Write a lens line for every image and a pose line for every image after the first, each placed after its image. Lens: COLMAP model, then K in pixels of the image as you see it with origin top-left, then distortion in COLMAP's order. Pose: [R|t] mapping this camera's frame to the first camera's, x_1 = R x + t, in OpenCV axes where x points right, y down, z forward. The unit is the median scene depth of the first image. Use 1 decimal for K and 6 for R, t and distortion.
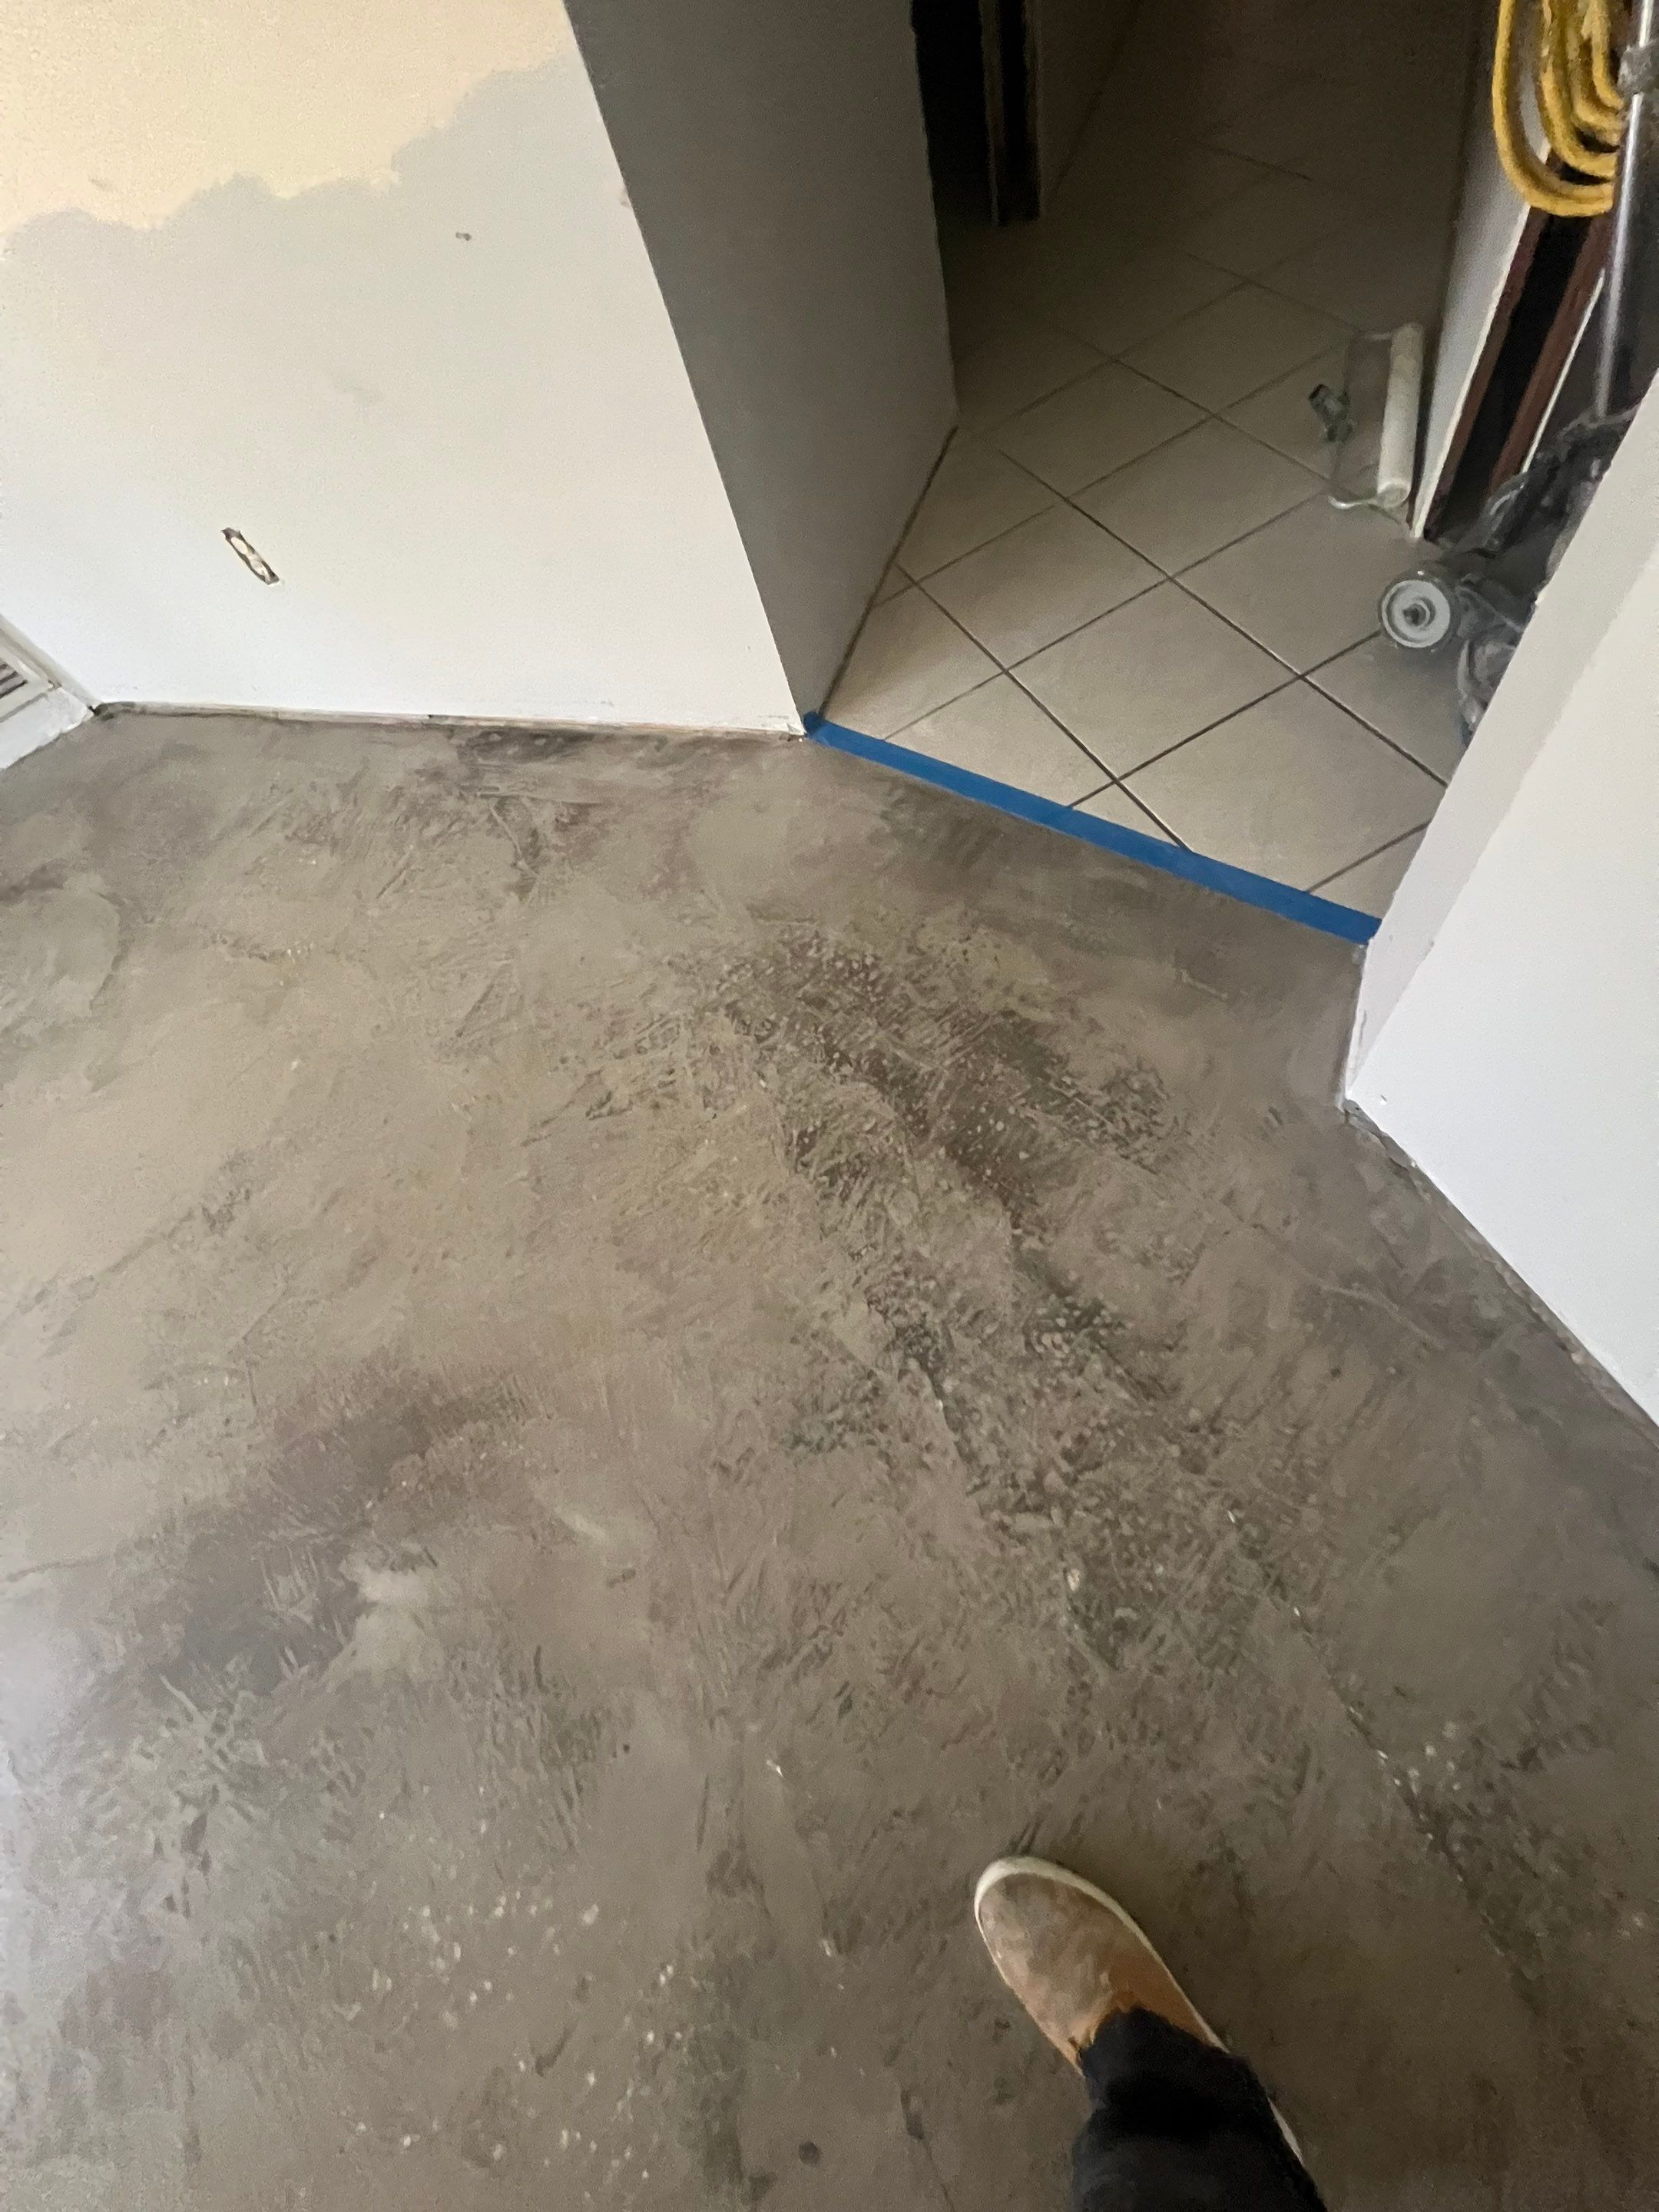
lens RADIAL K [[886.1, 0, 829.2], [0, 886.1, 1106.7], [0, 0, 1]] dist [0.002363, -0.000987]
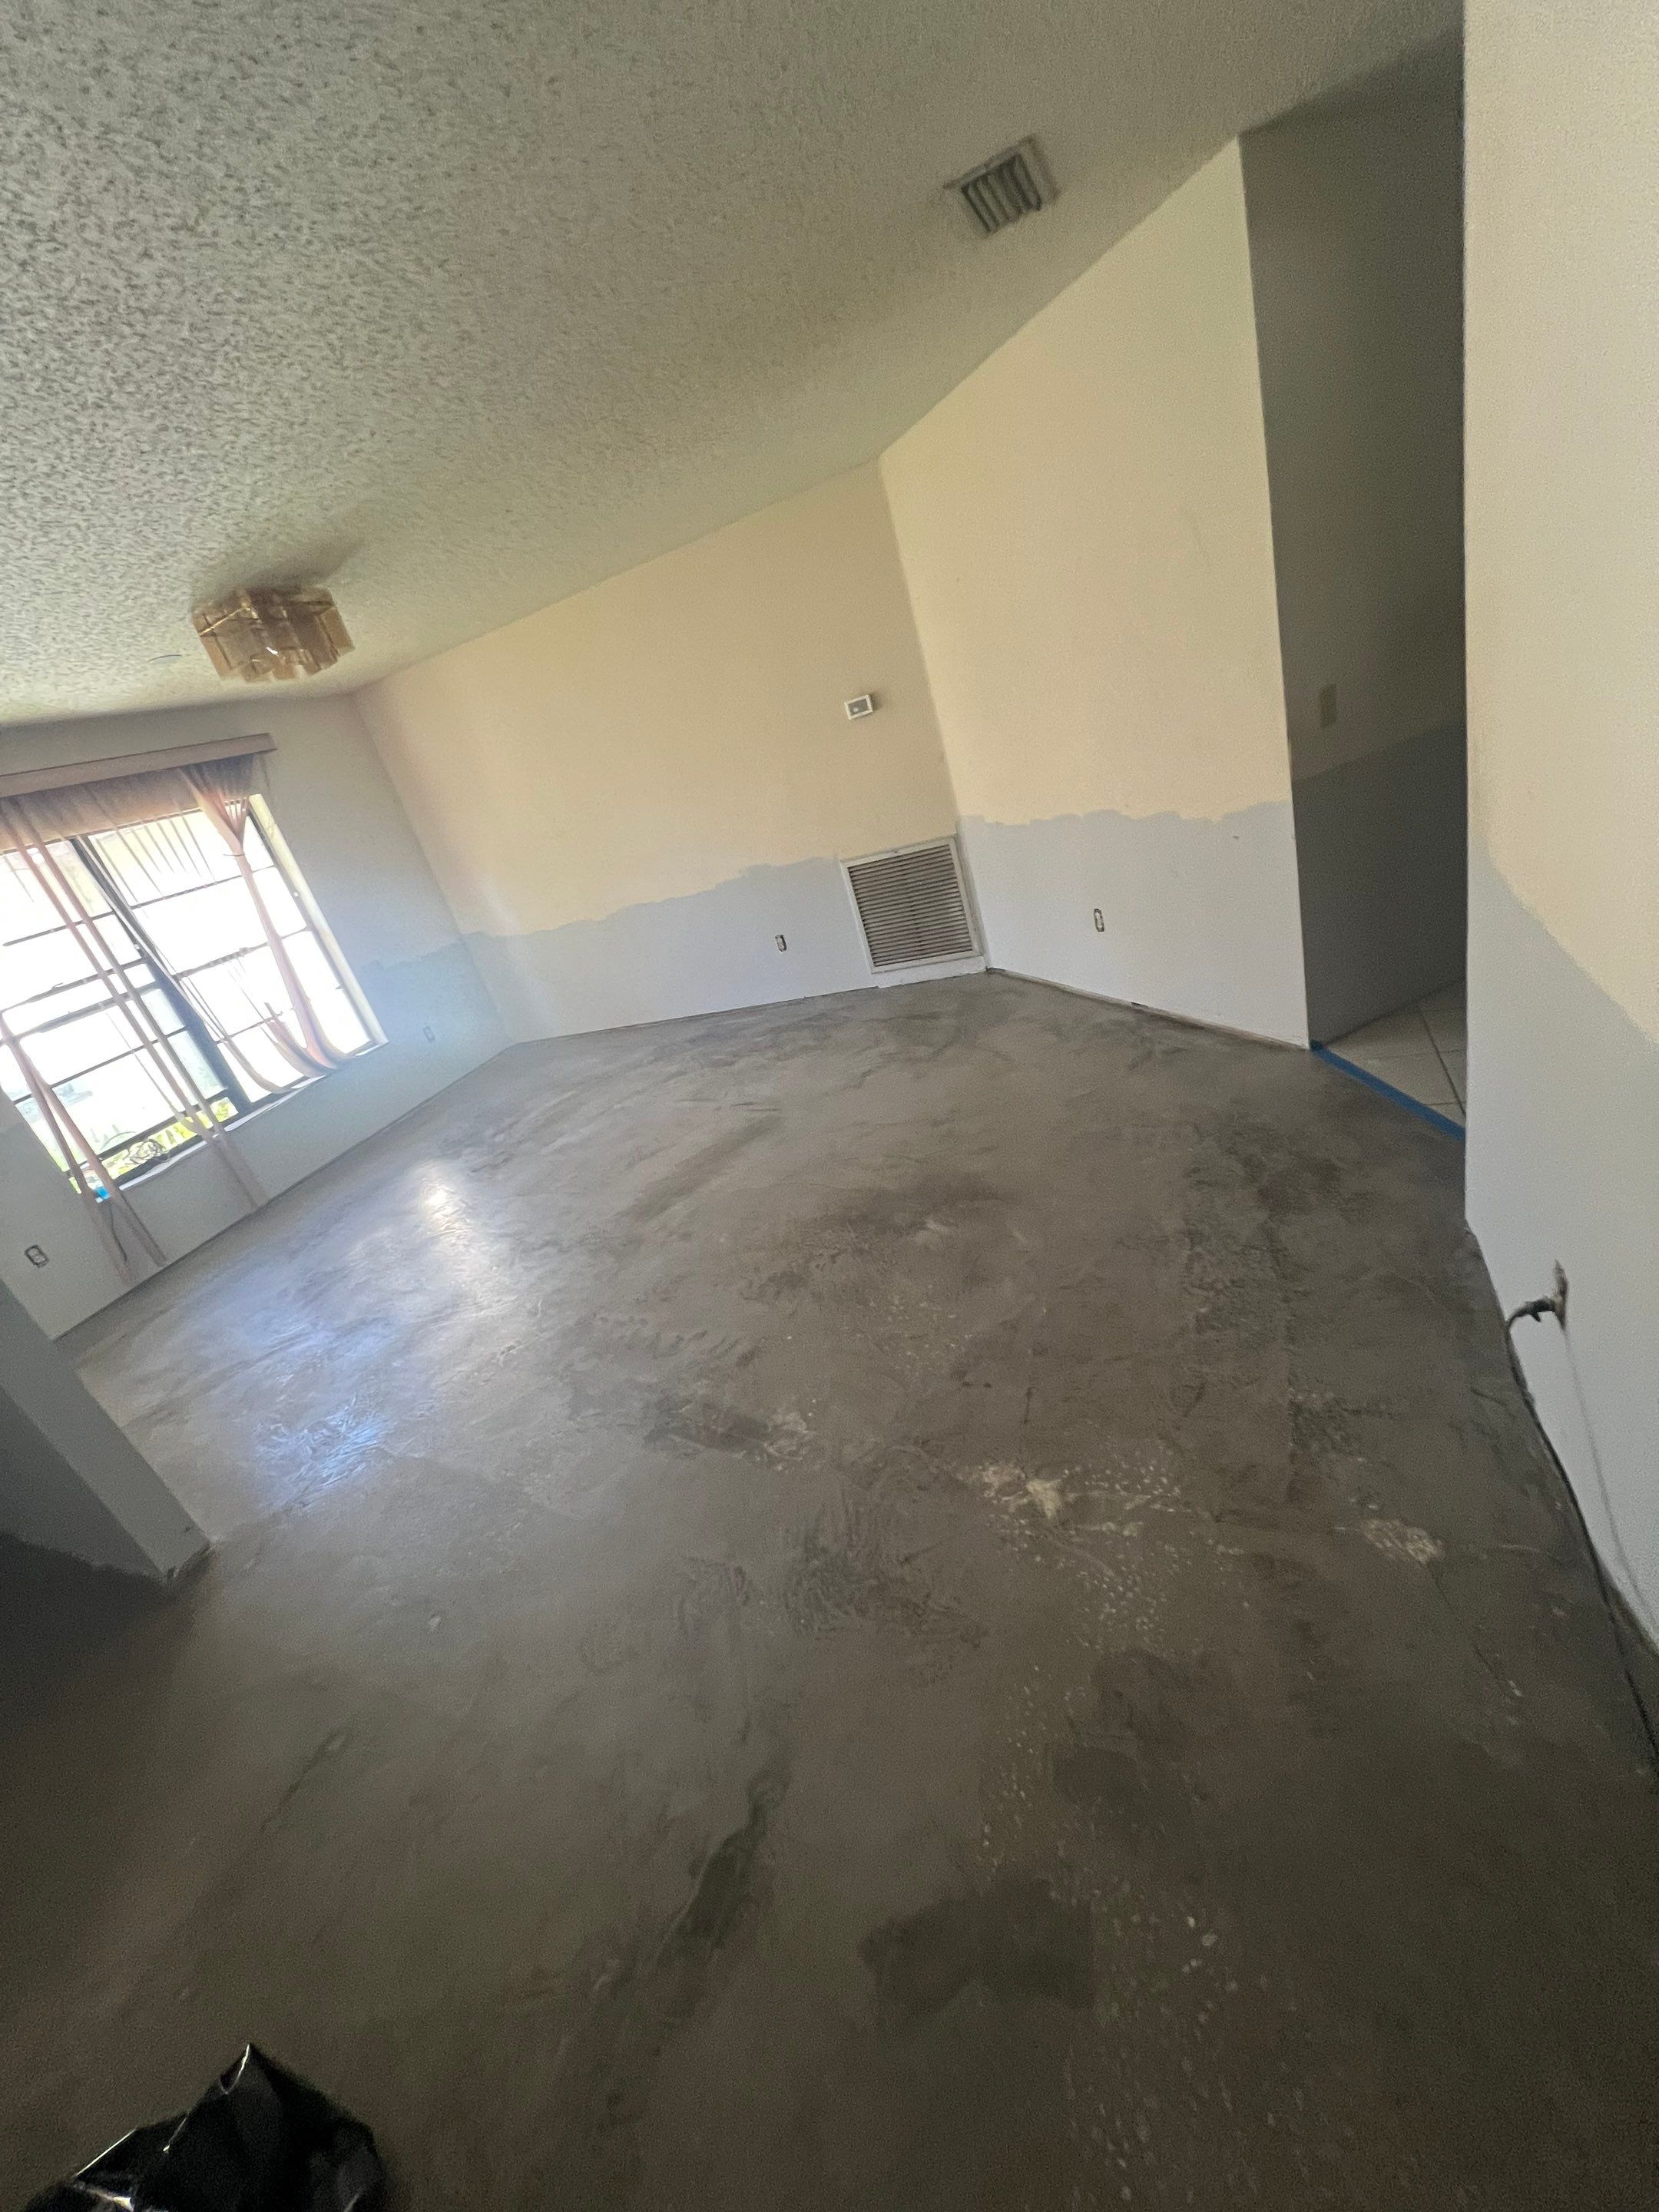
lens RADIAL K [[886.1, 0, 832.5], [0, 886.1, 1098.4], [0, 0, 1]] dist [0.002363, -0.000987]
pose [[0.691832, 0.339540, -0.637245, 0.681566], [-0.590394, 0.774092, -0.228511, 0.926881], [0.415698, 0.534317, 0.736003, -1.014430]]
